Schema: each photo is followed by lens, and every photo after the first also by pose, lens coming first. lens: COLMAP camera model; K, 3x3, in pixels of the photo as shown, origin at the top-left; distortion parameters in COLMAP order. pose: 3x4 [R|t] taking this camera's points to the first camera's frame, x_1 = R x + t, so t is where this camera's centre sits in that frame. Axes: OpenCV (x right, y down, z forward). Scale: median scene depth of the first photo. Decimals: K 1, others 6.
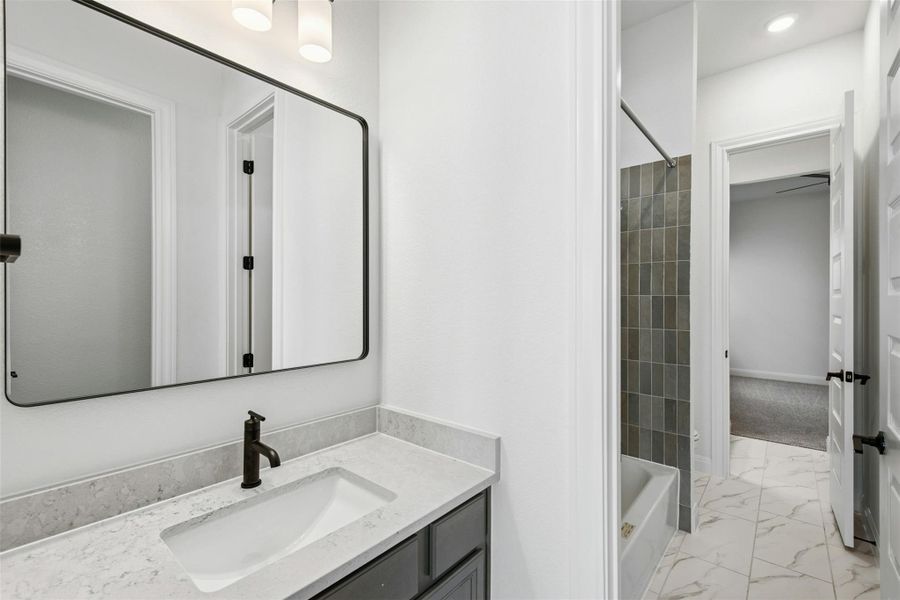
lens RADIAL K [[367.9, 0, 448.3], [0, 367.9, 306.2], [0, 0, 1]] dist [0.000774, -0.000612]
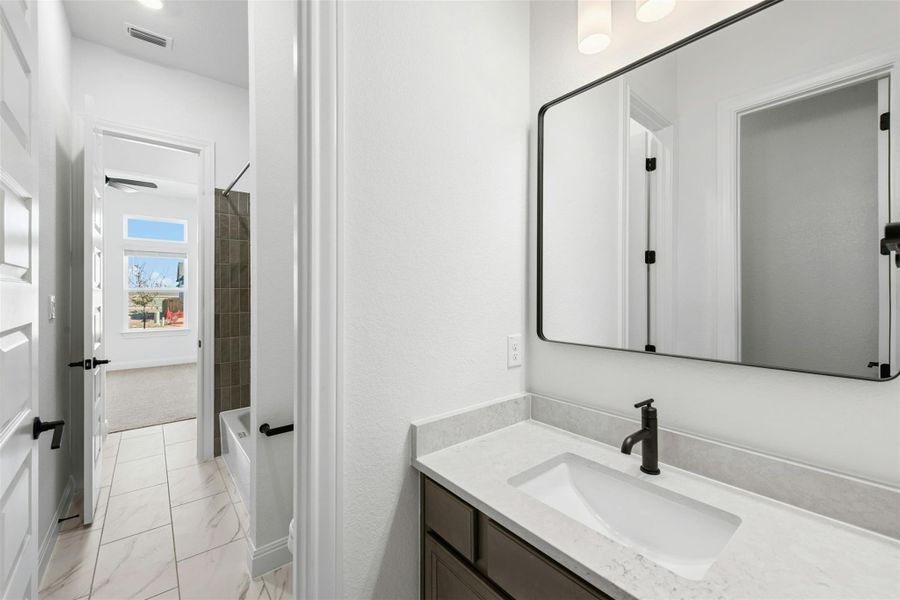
lens RADIAL K [[367.9, 0, 452.9], [0, 367.9, 292.5], [0, 0, 1]] dist [0.000774, -0.000612]
pose [[-0.148250, 0.002256, -0.988947, 0.593301], [-0.002155, 0.999994, 0.002604, -0.010289], [0.988948, 0.002517, -0.148244, 0.657922]]
